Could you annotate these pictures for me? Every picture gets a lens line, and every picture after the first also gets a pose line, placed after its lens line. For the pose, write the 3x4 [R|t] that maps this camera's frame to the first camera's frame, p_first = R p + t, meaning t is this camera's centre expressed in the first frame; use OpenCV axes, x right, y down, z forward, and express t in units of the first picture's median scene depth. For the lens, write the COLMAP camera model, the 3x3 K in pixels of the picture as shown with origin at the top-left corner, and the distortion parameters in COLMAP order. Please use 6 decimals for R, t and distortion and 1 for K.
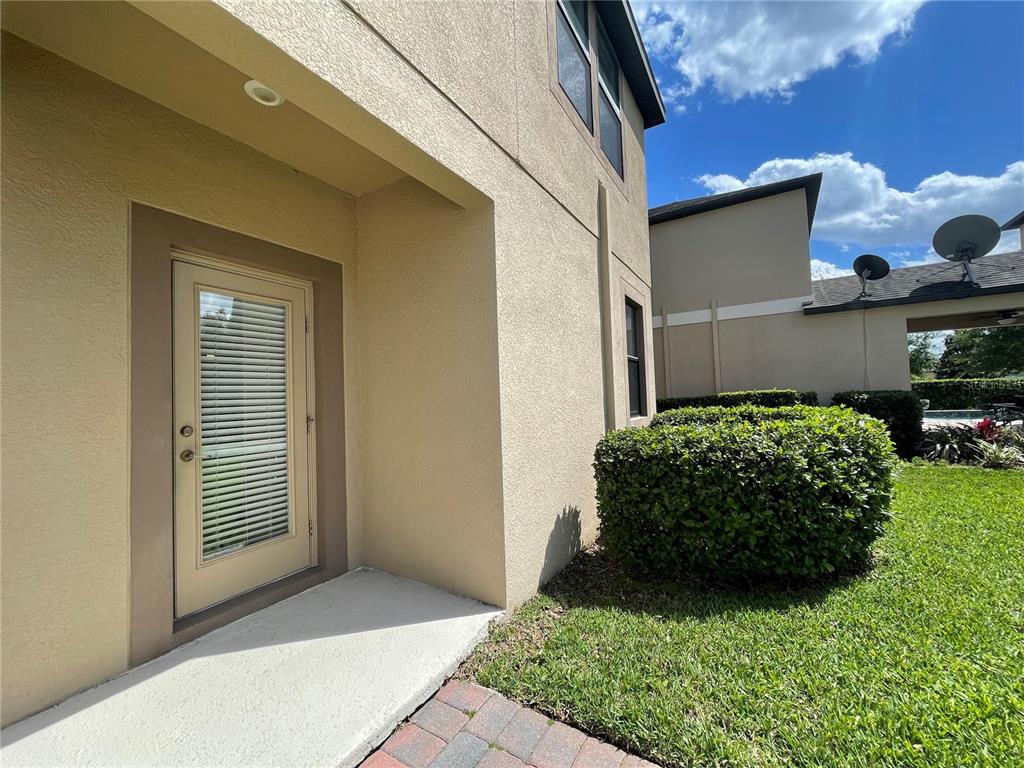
lens RADIAL K [[411.4, 0, 512.0], [0, 411.4, 384.0], [0, 0, 1]] dist [-0.002563, -0.000068]
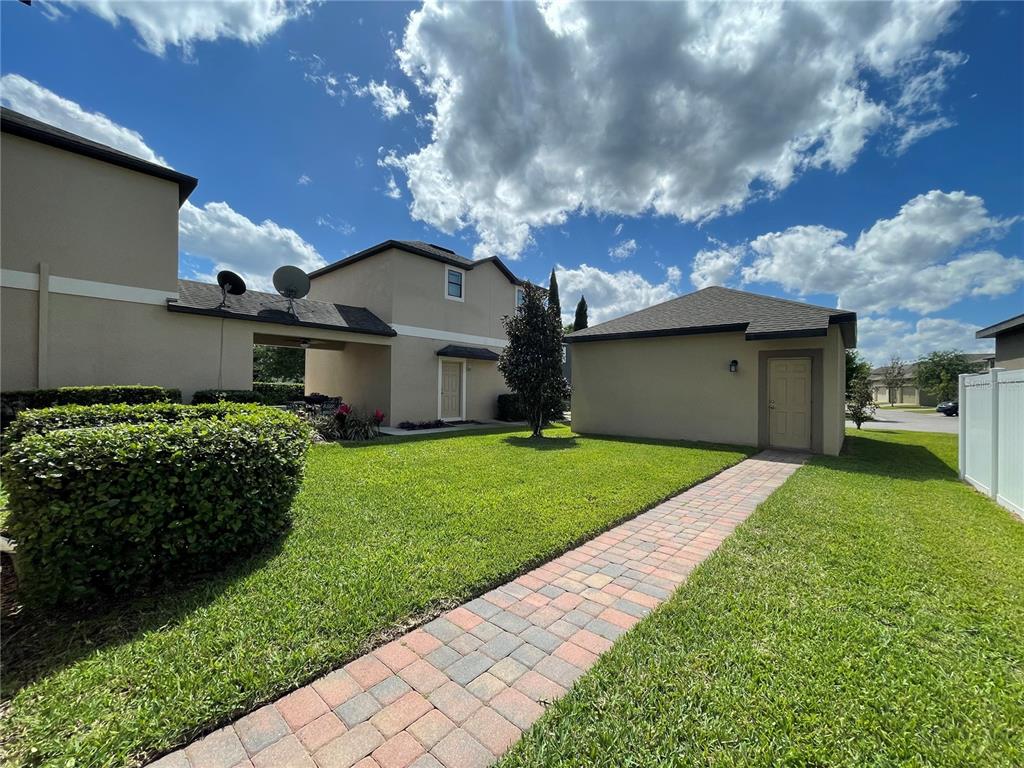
lens RADIAL K [[411.4, 0, 512.0], [0, 411.4, 384.0], [0, 0, 1]] dist [-0.002563, -0.000068]
pose [[0.159366, 0.043157, 0.986276, -0.401437], [-0.047051, 0.998241, -0.036078, 0.011435], [-0.986098, -0.040656, 0.161117, 0.082832]]
